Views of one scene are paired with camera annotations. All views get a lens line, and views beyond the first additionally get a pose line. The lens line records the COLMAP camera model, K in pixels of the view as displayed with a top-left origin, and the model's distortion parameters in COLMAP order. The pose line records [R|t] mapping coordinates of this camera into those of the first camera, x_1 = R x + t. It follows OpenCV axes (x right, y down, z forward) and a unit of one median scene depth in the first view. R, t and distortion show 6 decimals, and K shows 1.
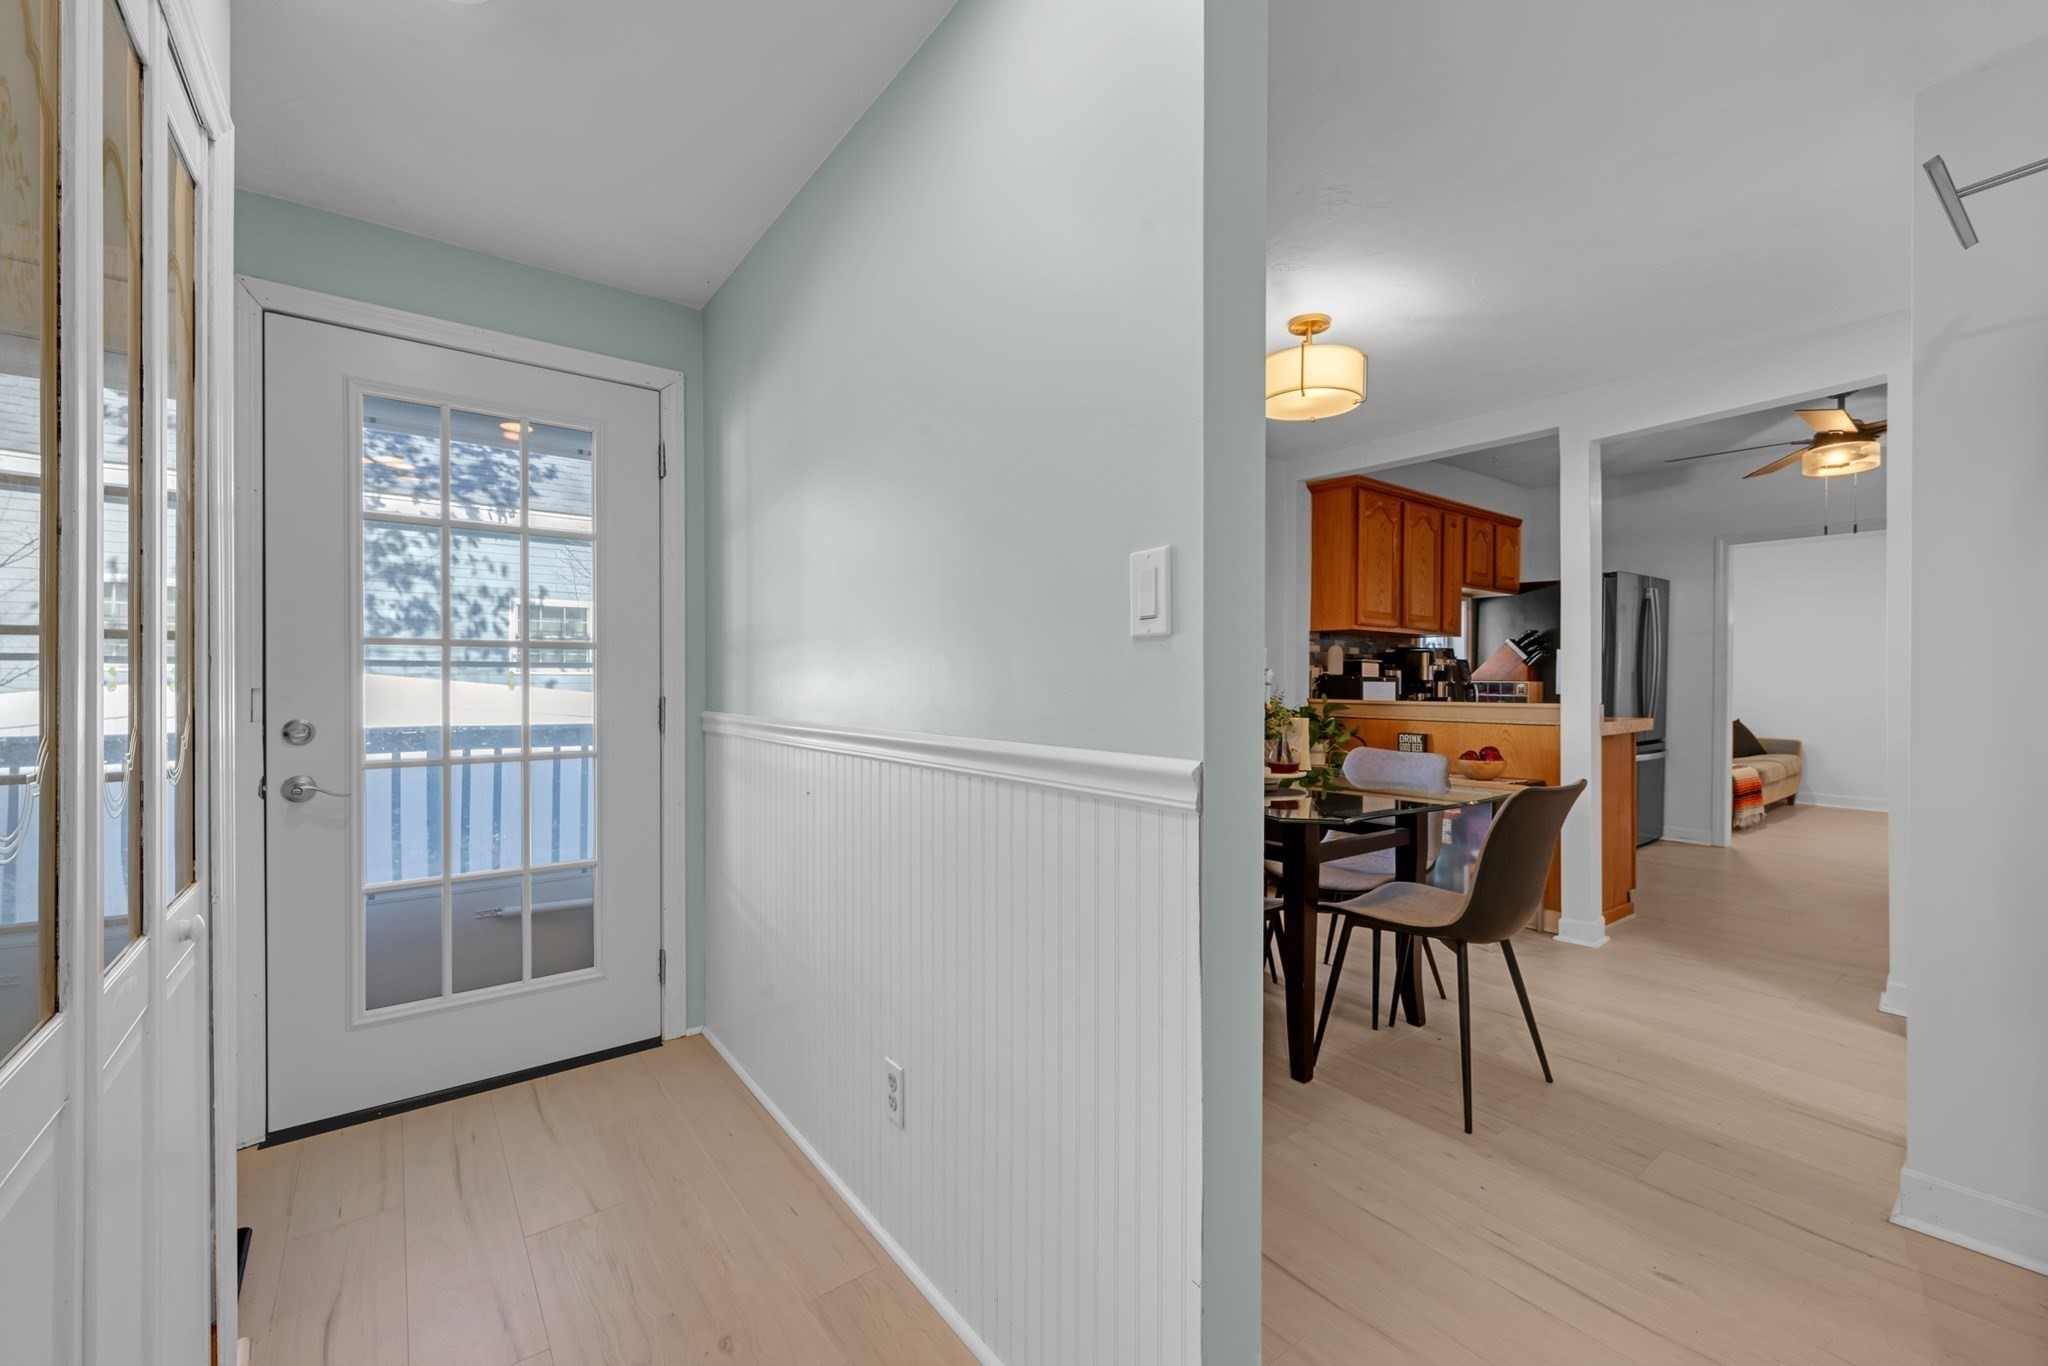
lens RADIAL K [[825.3, 0, 1009.1], [0, 825.3, 683.9], [0, 0, 1]] dist [0.004246, -0.000100]
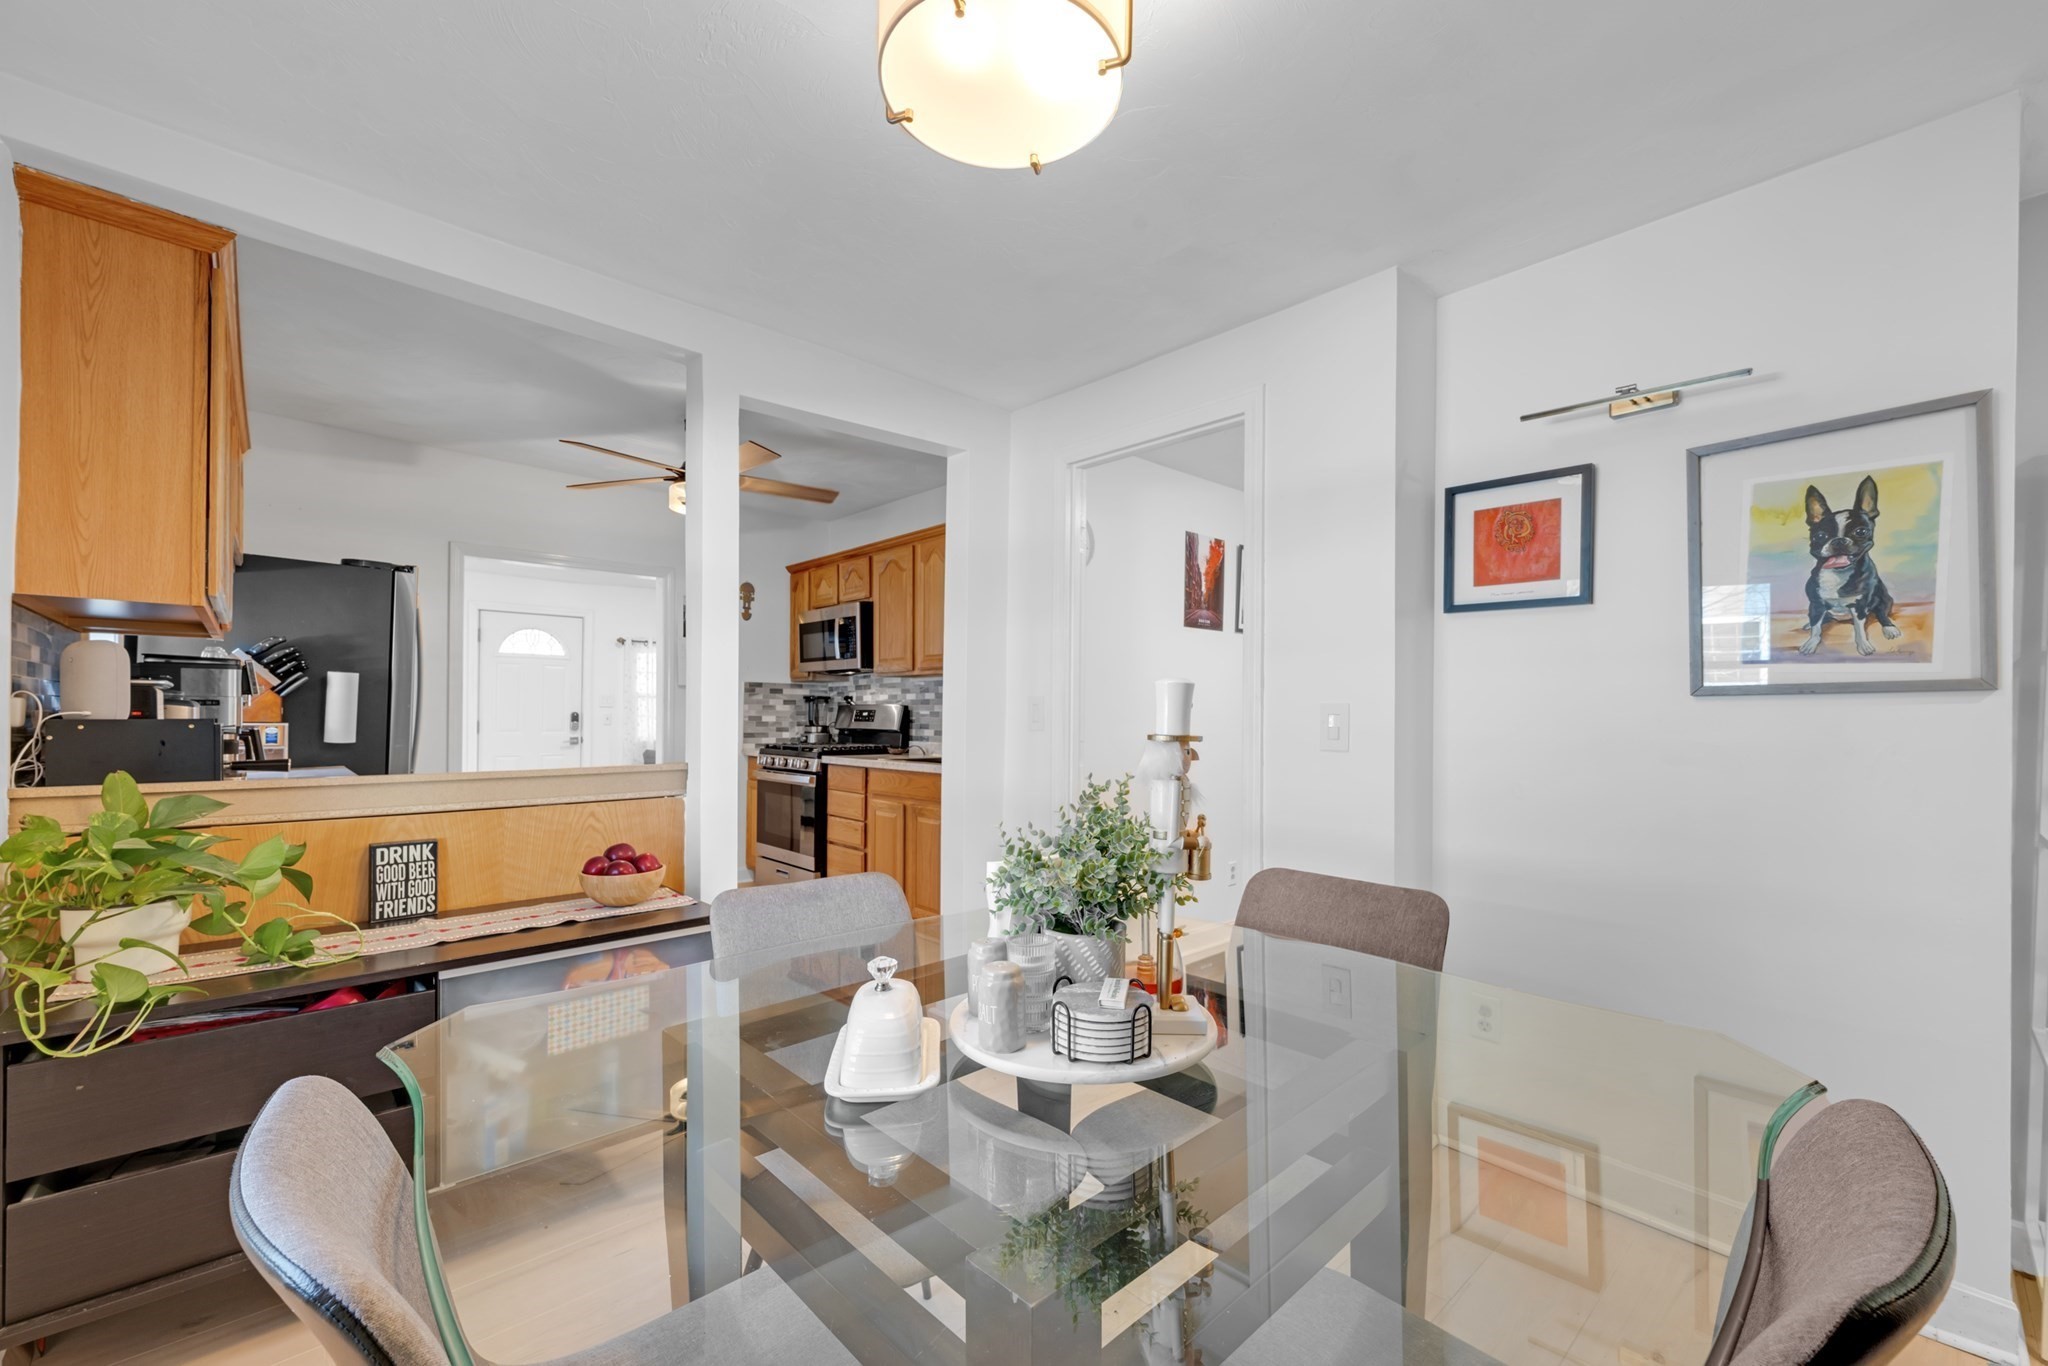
lens RADIAL K [[825.3, 0, 1031.1], [0, 825.3, 707.9], [0, 0, 1]] dist [0.004246, -0.000100]
pose [[-0.107232, 0.002739, 0.994230, -0.020358], [-0.001309, 0.999995, -0.002896, -0.014758], [-0.994233, -0.001612, -0.107228, 0.600546]]
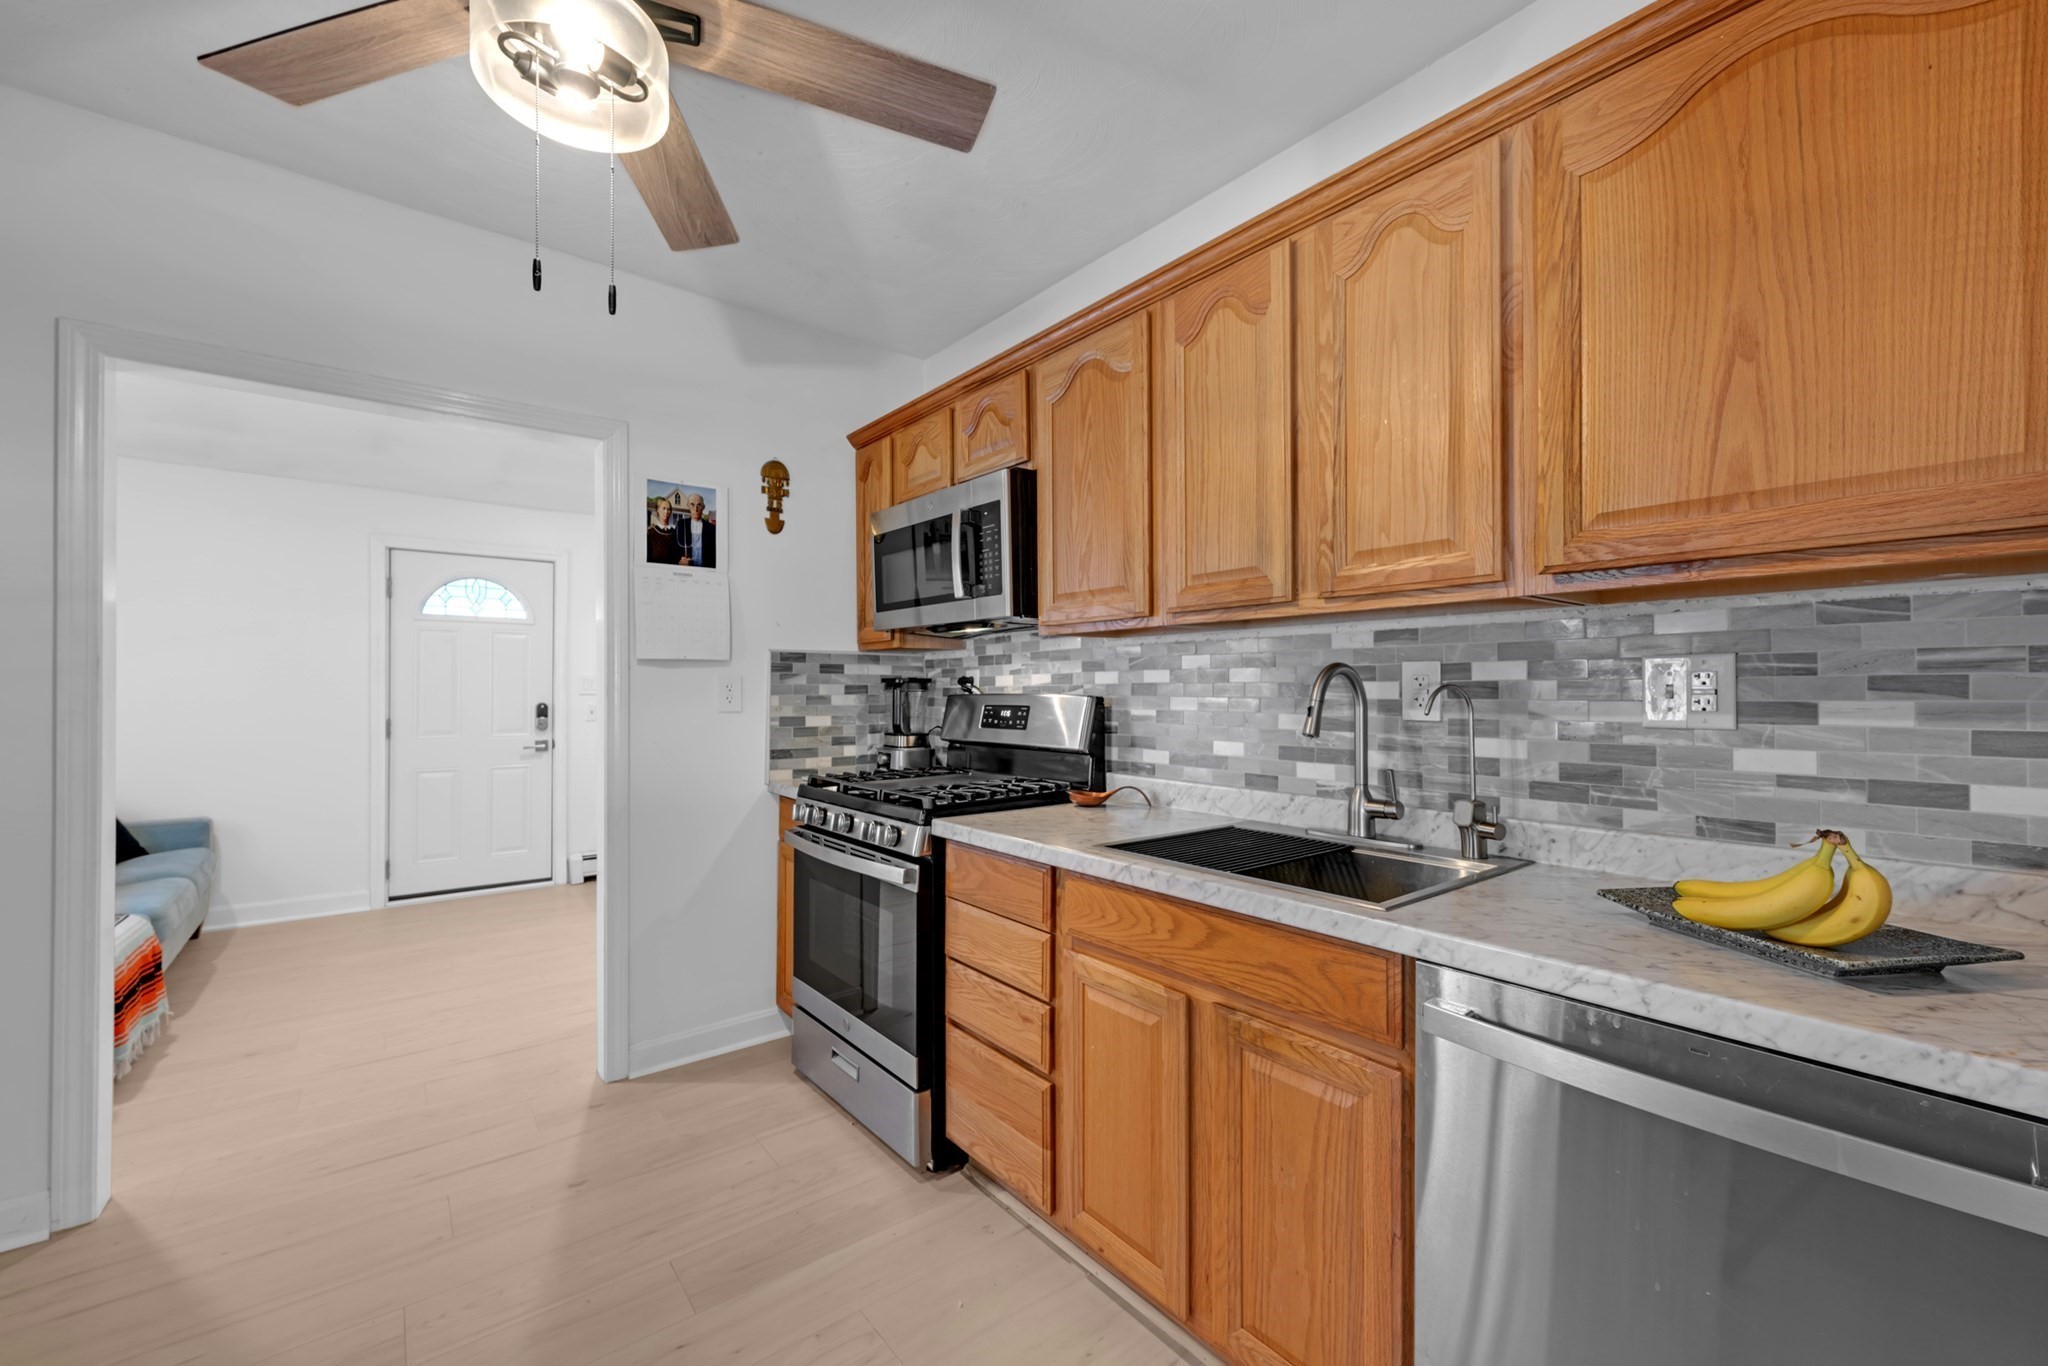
lens RADIAL K [[825.3, 0, 1029.3], [0, 825.3, 686.9], [0, 0, 1]] dist [0.004246, -0.000100]
pose [[-0.030984, -0.002052, 0.999518, 0.577970], [0.006605, 0.999976, 0.002258, -0.028879], [-0.999498, 0.006672, -0.030970, 0.708791]]
